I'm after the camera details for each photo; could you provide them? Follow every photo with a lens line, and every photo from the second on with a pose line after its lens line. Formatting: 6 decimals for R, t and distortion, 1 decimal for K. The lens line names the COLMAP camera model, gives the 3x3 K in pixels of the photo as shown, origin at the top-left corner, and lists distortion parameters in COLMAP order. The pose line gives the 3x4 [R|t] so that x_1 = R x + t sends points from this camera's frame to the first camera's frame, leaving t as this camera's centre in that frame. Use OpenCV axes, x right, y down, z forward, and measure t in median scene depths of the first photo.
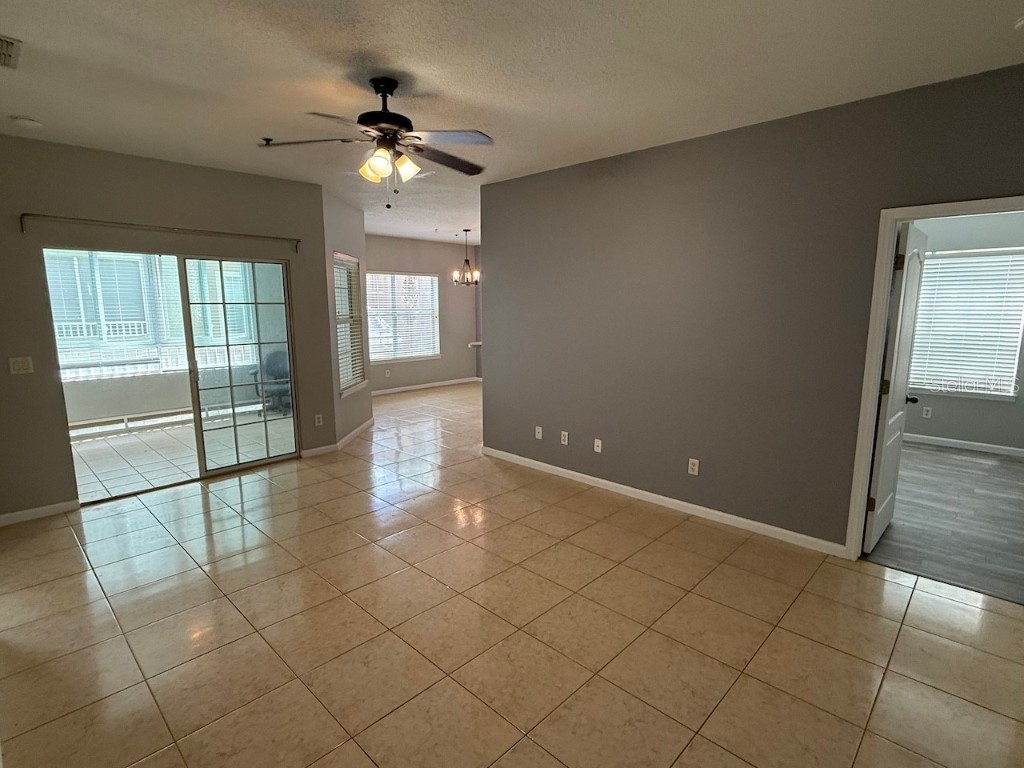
lens RADIAL K [[518.5, 0, 519.4], [0, 518.5, 384.7], [0, 0, 1]] dist [0.006127, -0.002067]
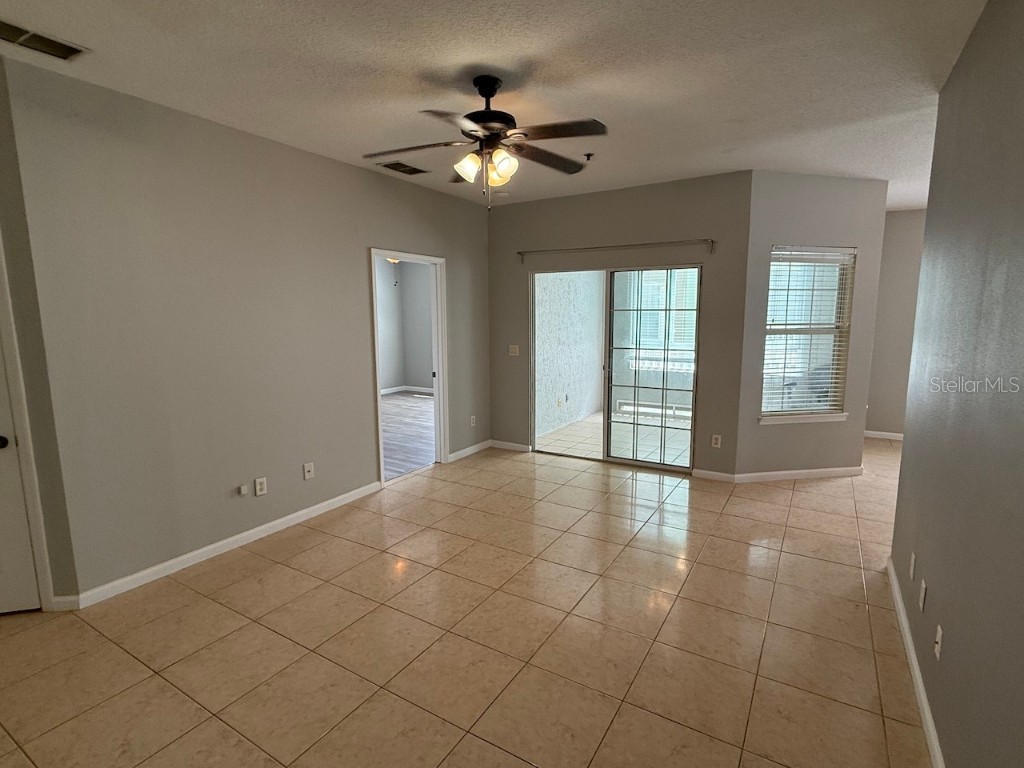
lens RADIAL K [[518.5, 0, 508.7], [0, 518.5, 383.1], [0, 0, 1]] dist [0.006127, -0.002067]
pose [[0.213351, 0.134400, -0.967687, 0.425824], [-0.148905, 0.983394, 0.103752, -0.076305], [0.965561, 0.121958, 0.229821, 0.495229]]
